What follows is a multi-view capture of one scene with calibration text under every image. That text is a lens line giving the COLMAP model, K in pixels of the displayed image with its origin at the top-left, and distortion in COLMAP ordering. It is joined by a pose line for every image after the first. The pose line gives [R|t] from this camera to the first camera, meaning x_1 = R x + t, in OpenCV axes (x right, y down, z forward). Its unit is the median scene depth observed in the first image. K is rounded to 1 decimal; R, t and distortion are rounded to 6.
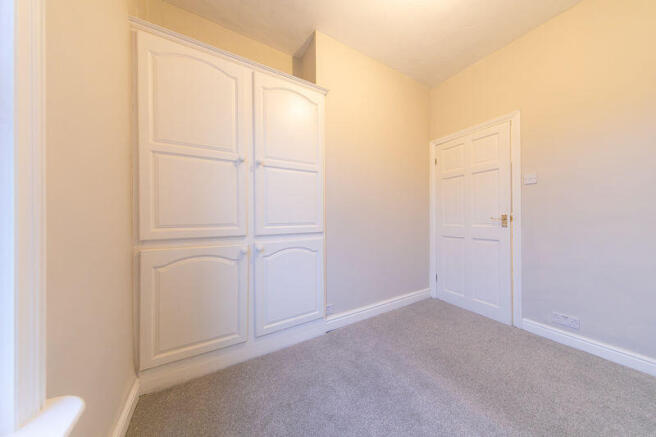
lens RADIAL K [[204.0, 0, 328.0], [0, 204.0, 218.5], [0, 0, 1]] dist [-0.000013, -0.000064]
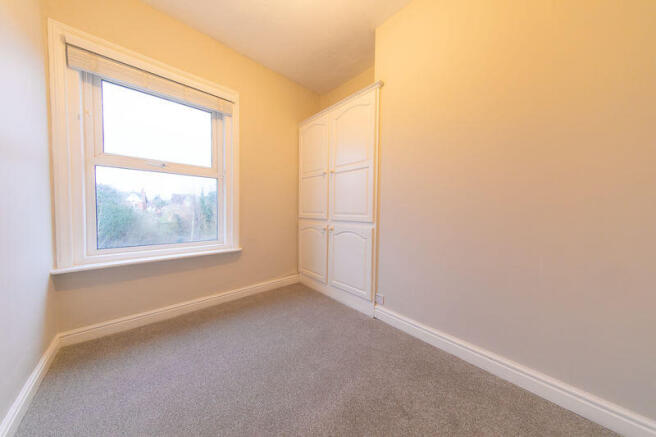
lens RADIAL K [[204.0, 0, 328.0], [0, 204.0, 218.5], [0, 0, 1]] dist [-0.000013, -0.000064]
pose [[0.199105, 0.051073, -0.978646, 1.126300], [-0.015695, 0.998679, 0.048925, -0.002427], [0.979853, 0.005618, 0.199643, 0.651825]]
